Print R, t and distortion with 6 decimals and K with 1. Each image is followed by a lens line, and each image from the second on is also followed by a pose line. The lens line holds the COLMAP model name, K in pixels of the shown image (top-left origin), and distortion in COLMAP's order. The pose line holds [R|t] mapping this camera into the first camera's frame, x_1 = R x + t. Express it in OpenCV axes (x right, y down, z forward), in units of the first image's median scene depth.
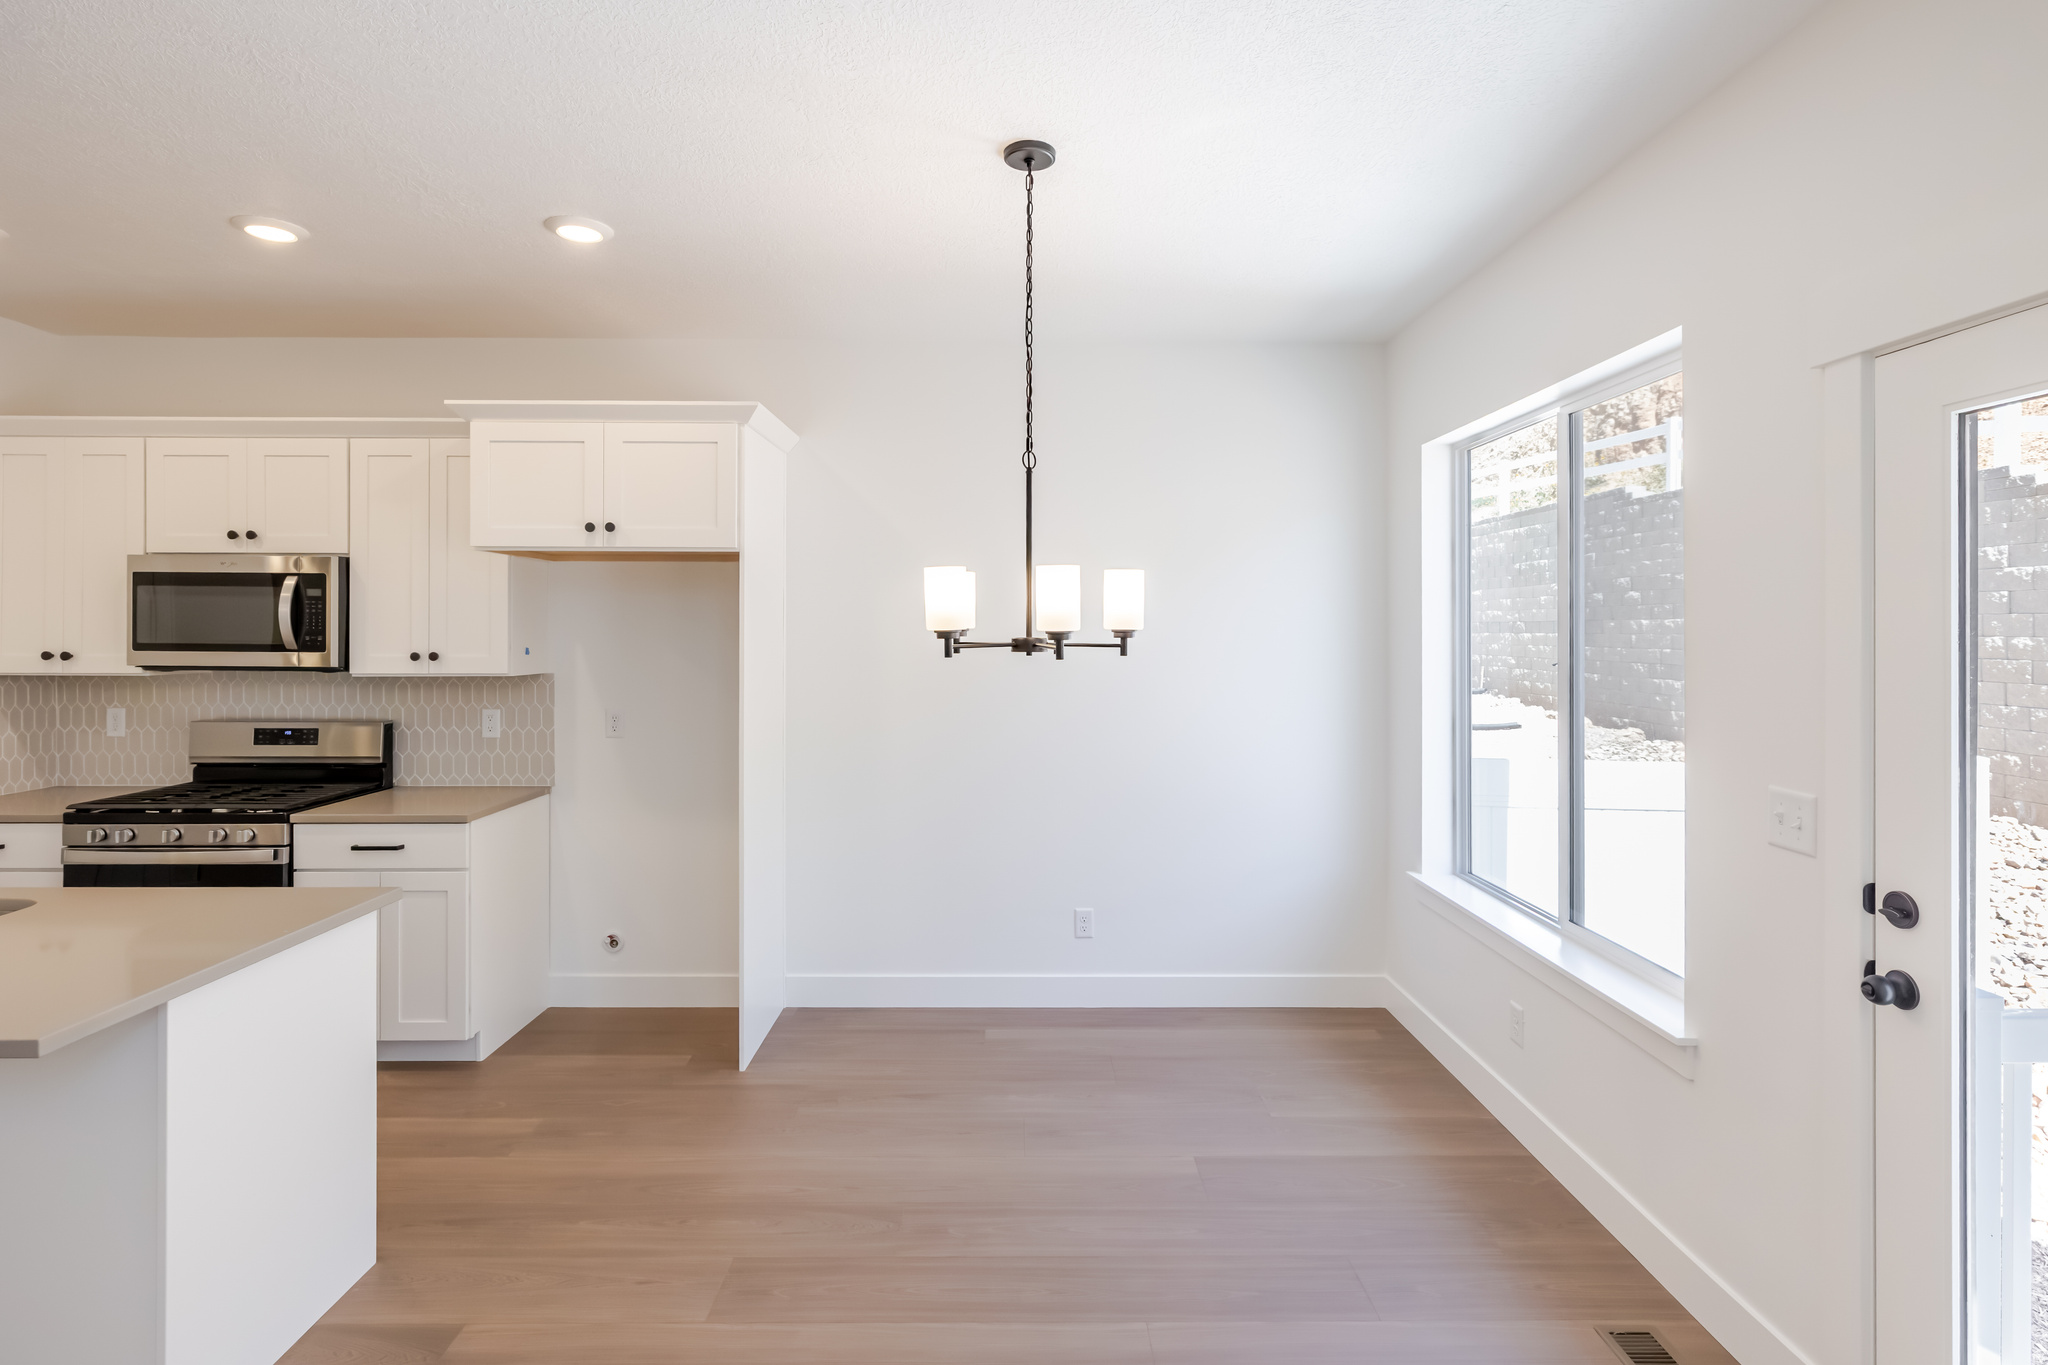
lens RADIAL K [[1009.3, 0, 1022.5], [0, 1009.3, 609.2], [0, 0, 1]] dist [-0.000202, 0.000036]
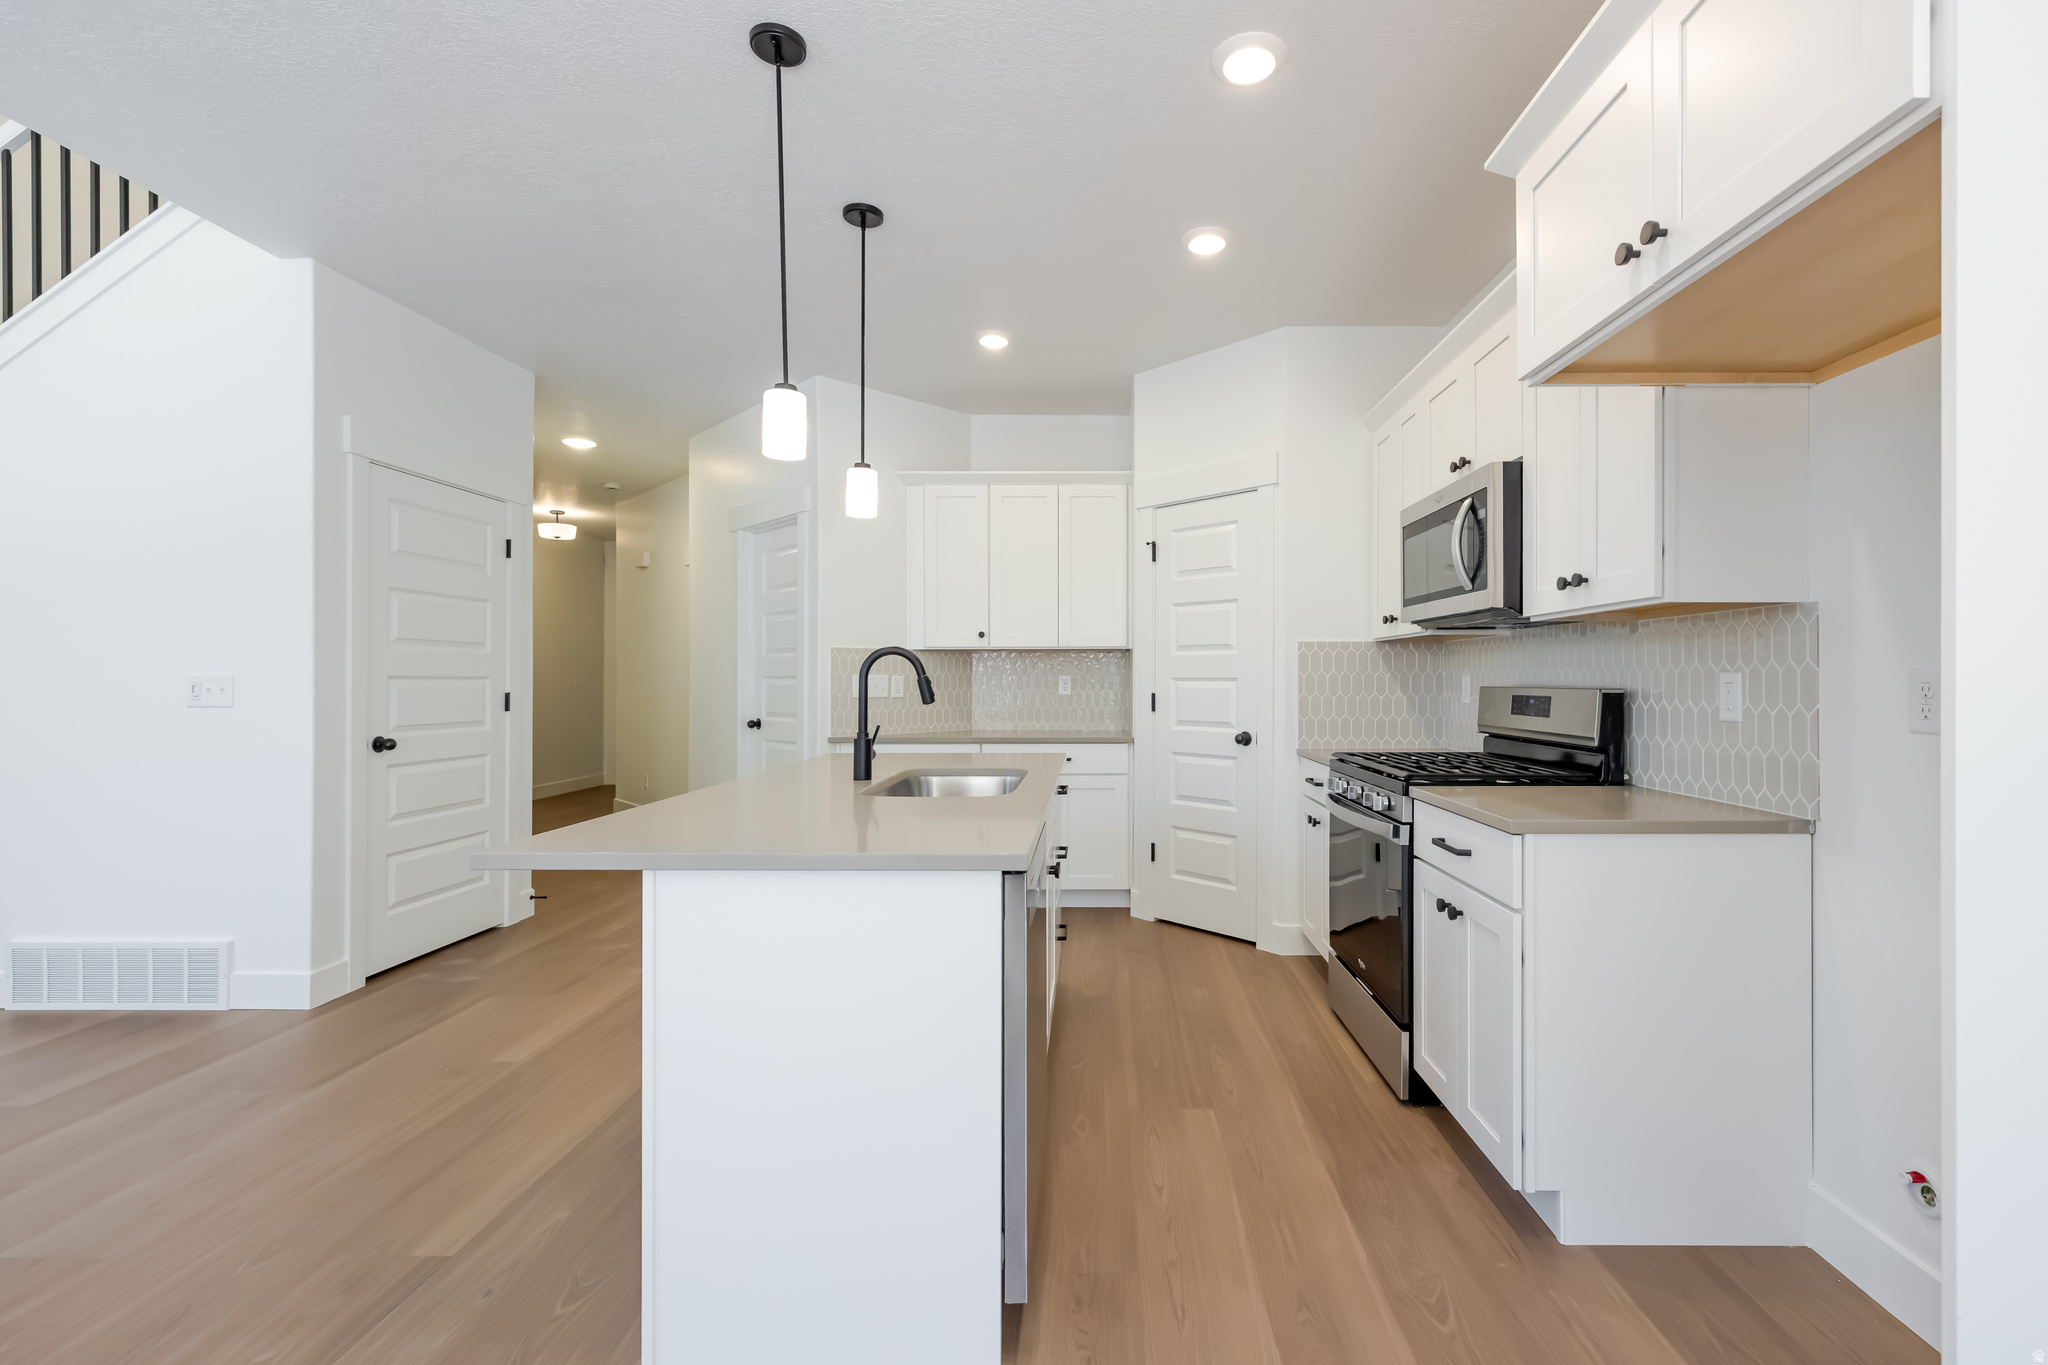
lens RADIAL K [[893.5, 0, 1094.9], [0, 893.5, 687.1], [0, 0, 1]] dist [0.000877, 0.000022]
pose [[-0.006522, 0.006075, -0.999960, -0.010328], [0.020690, 0.999768, 0.005939, 0.104187], [0.999765, -0.020651, -0.006646, 0.684517]]
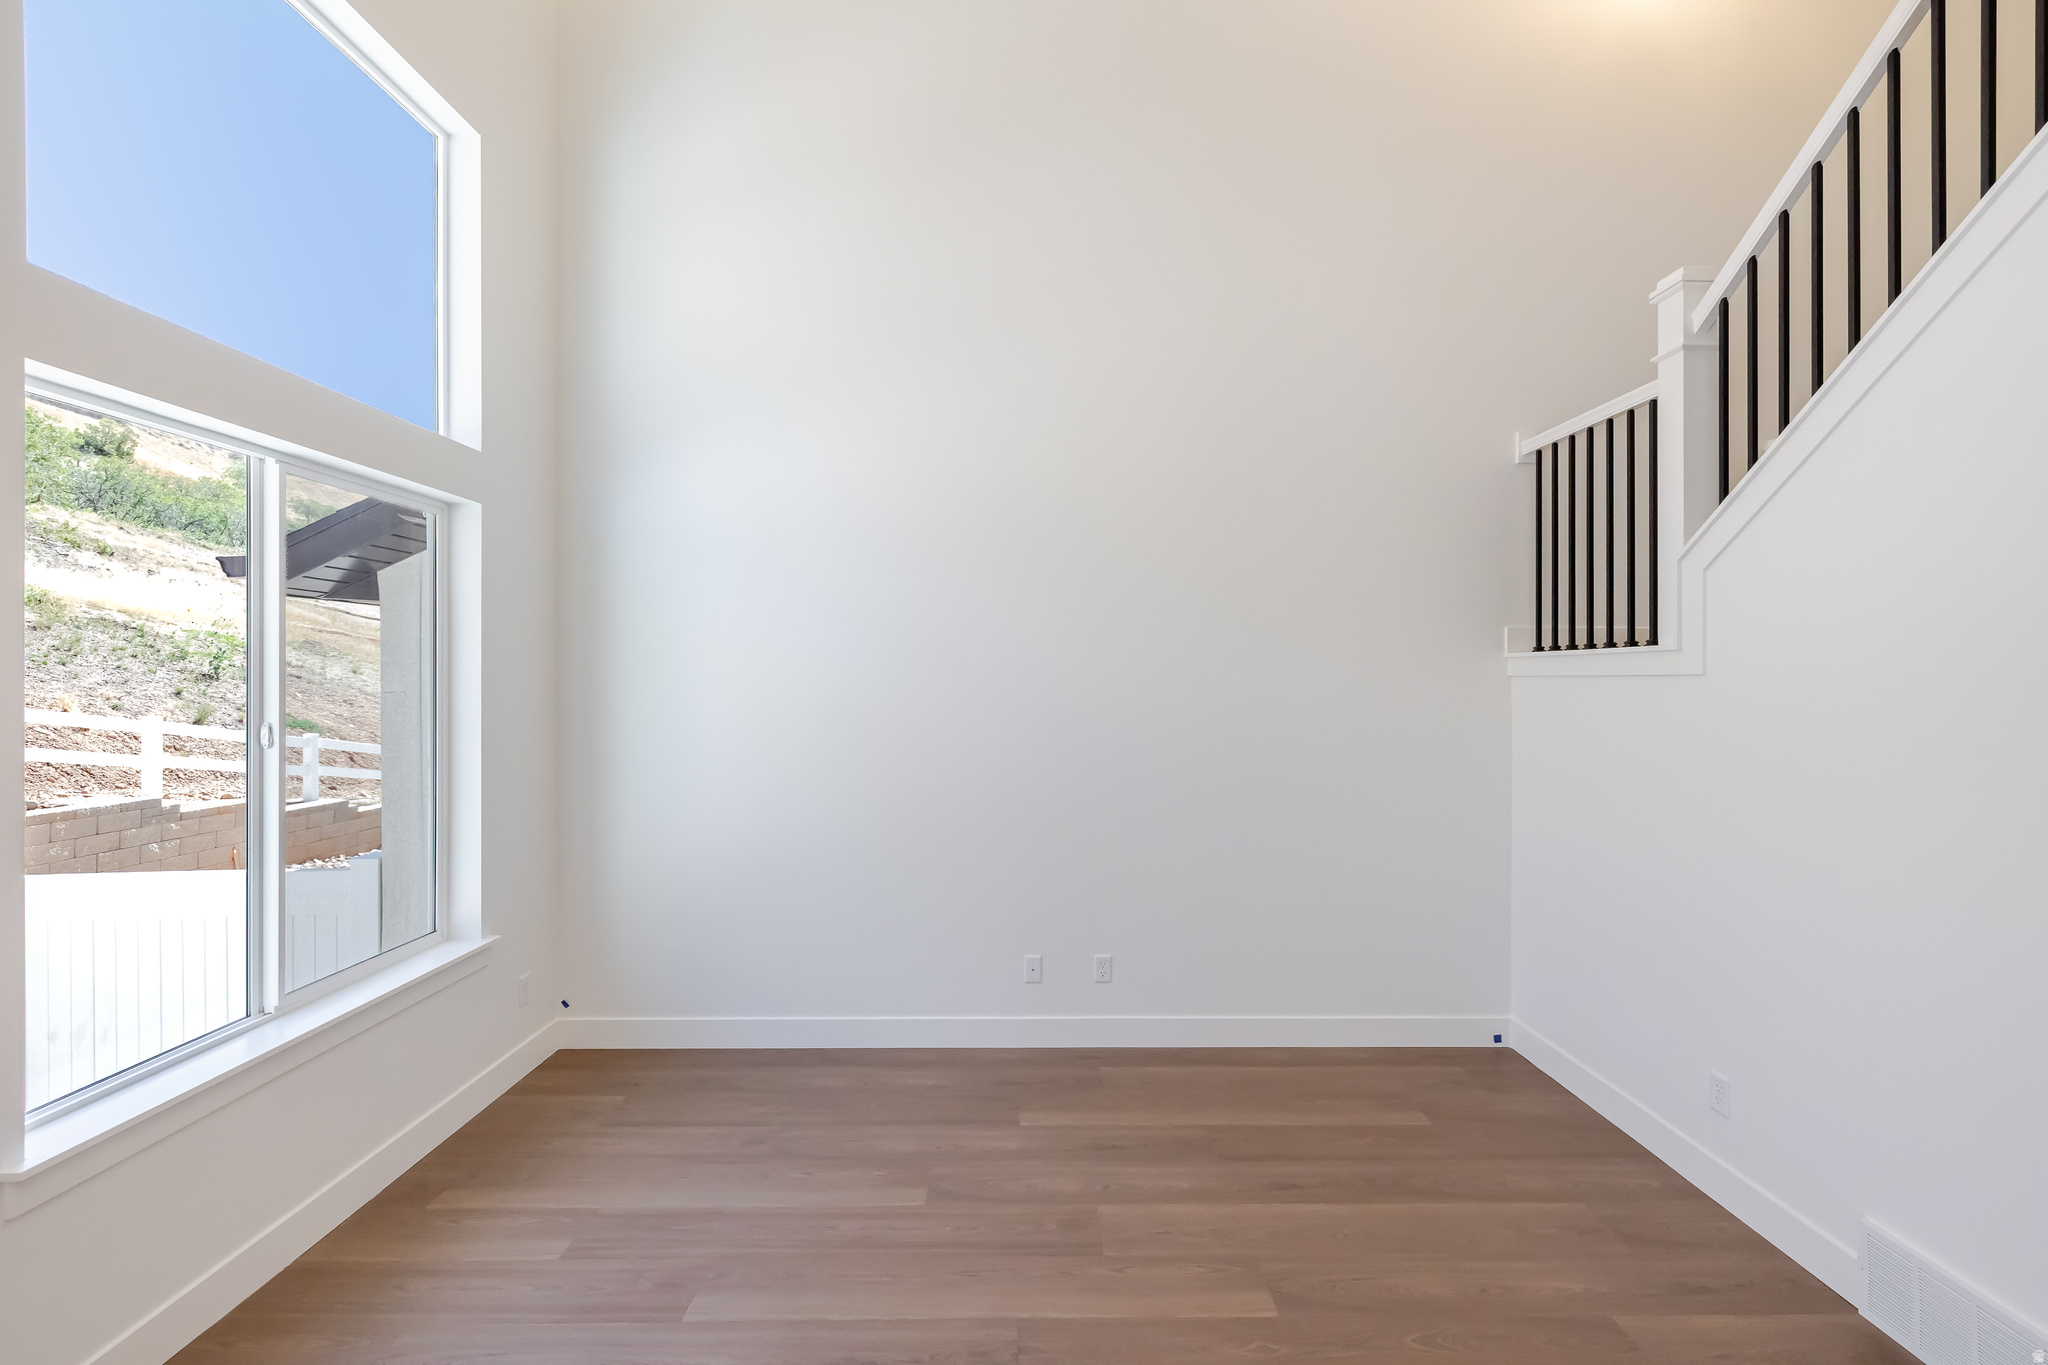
lens RADIAL K [[876.5, 0, 1028.2], [0, 876.5, 689.3], [0, 0, 1]] dist [0.000795, 0.000257]
pose [[-0.999994, -0.003321, -0.001013, -0.286110], [-0.003308, 0.999919, -0.012321, -0.016405], [0.001054, -0.012317, -0.999924, 0.240953]]
